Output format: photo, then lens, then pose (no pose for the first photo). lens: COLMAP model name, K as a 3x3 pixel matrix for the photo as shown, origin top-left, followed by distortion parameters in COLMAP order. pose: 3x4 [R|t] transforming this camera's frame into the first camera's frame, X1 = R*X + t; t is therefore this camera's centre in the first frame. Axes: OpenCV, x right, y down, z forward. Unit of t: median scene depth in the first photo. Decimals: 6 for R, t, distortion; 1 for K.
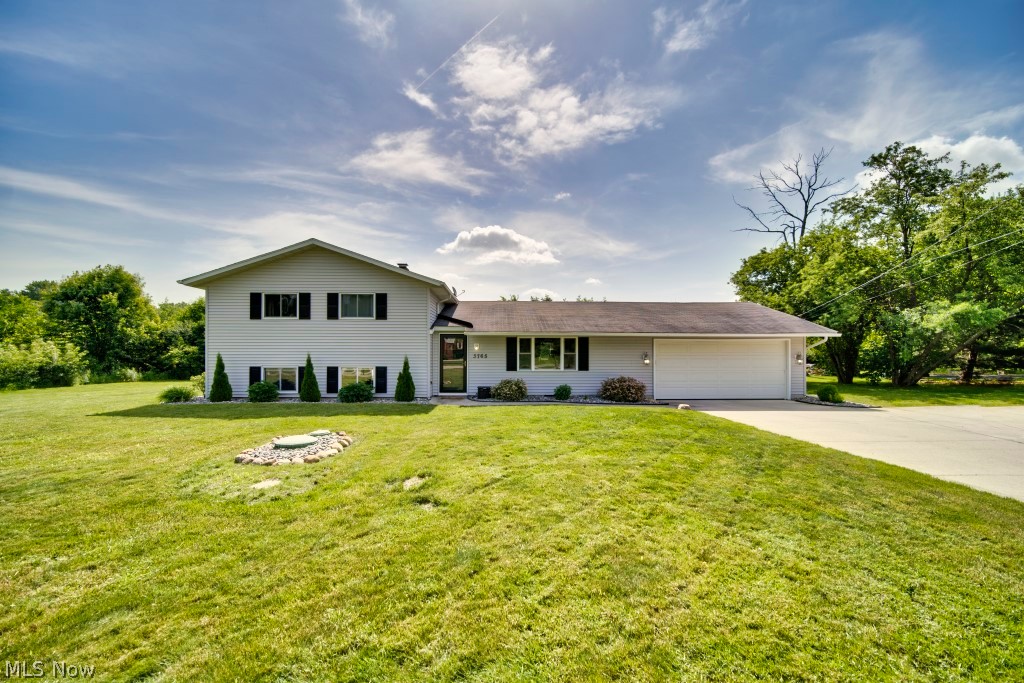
lens RADIAL K [[398.0, 0, 512.0], [0, 398.0, 341.5], [0, 0, 1]] dist [-0.001773, -0.000172]
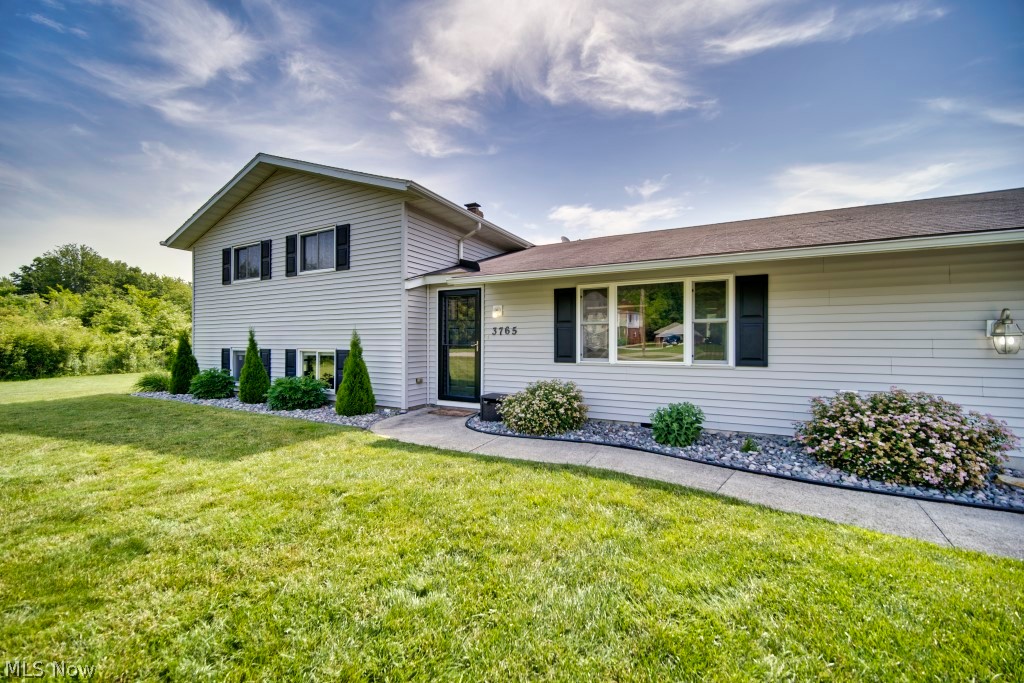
lens RADIAL K [[398.0, 0, 512.0], [0, 398.0, 341.5], [0, 0, 1]] dist [-0.001773, -0.000172]
pose [[0.867338, -0.001171, -0.497719, 0.174231], [0.014873, 0.999612, 0.023566, 0.038629], [0.497498, -0.027842, 0.867018, 0.589537]]
